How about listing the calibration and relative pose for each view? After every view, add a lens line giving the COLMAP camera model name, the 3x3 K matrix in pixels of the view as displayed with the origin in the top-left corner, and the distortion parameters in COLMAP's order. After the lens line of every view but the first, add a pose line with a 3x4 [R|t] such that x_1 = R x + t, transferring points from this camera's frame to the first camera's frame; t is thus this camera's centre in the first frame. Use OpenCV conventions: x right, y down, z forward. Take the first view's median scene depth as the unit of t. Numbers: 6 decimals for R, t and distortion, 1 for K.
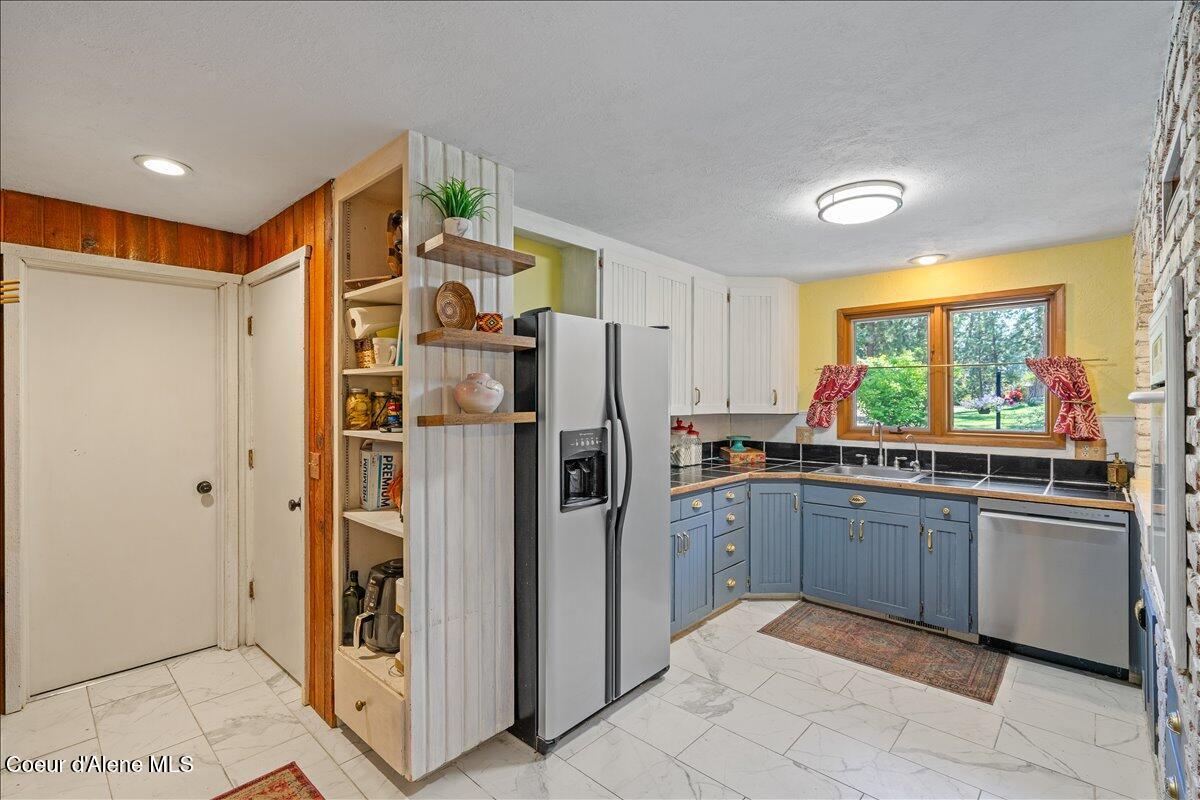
lens RADIAL K [[544.9, 0, 602.4], [0, 544.9, 396.4], [0, 0, 1]] dist [-0.010921, 0.004955]
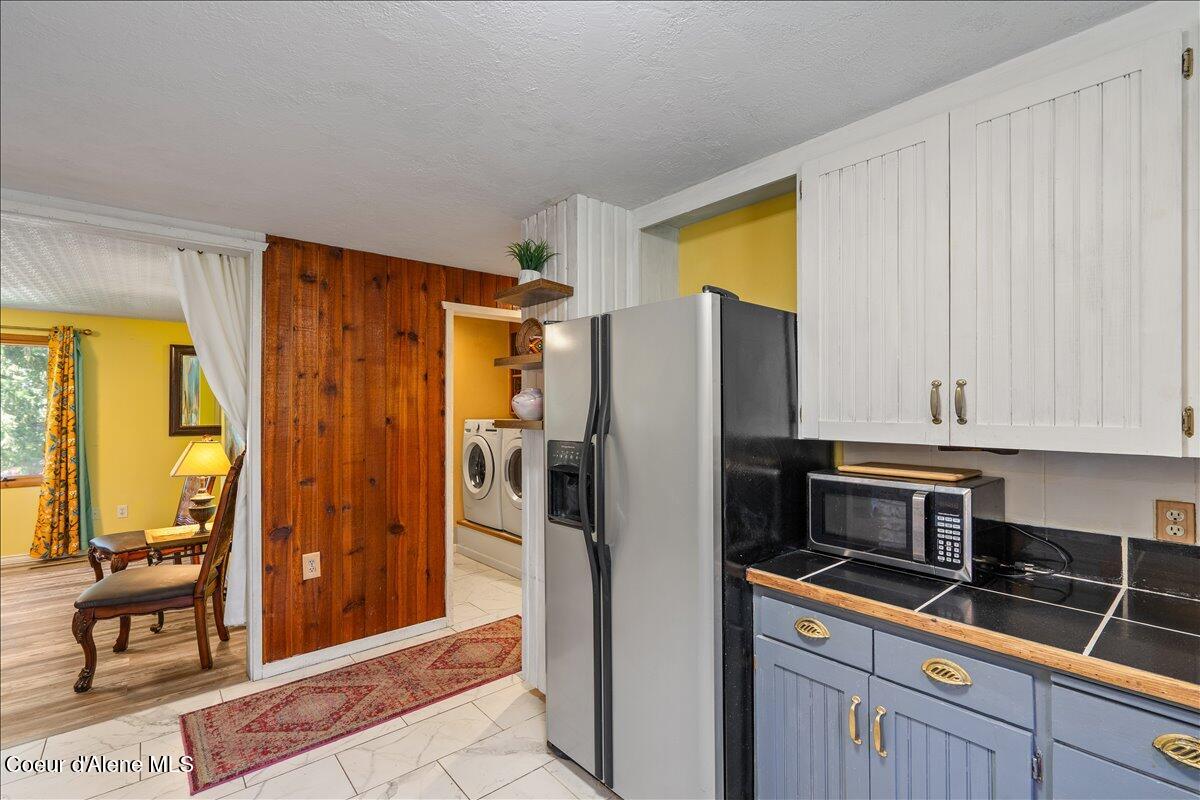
lens RADIAL K [[544.9, 0, 602.9], [0, 544.9, 408.4], [0, 0, 1]] dist [-0.010921, 0.004955]
pose [[-0.120057, -0.005082, -0.992754, 0.836562], [0.003026, 0.999980, -0.005485, 0.009364], [0.992762, -0.003663, -0.120039, 1.116852]]
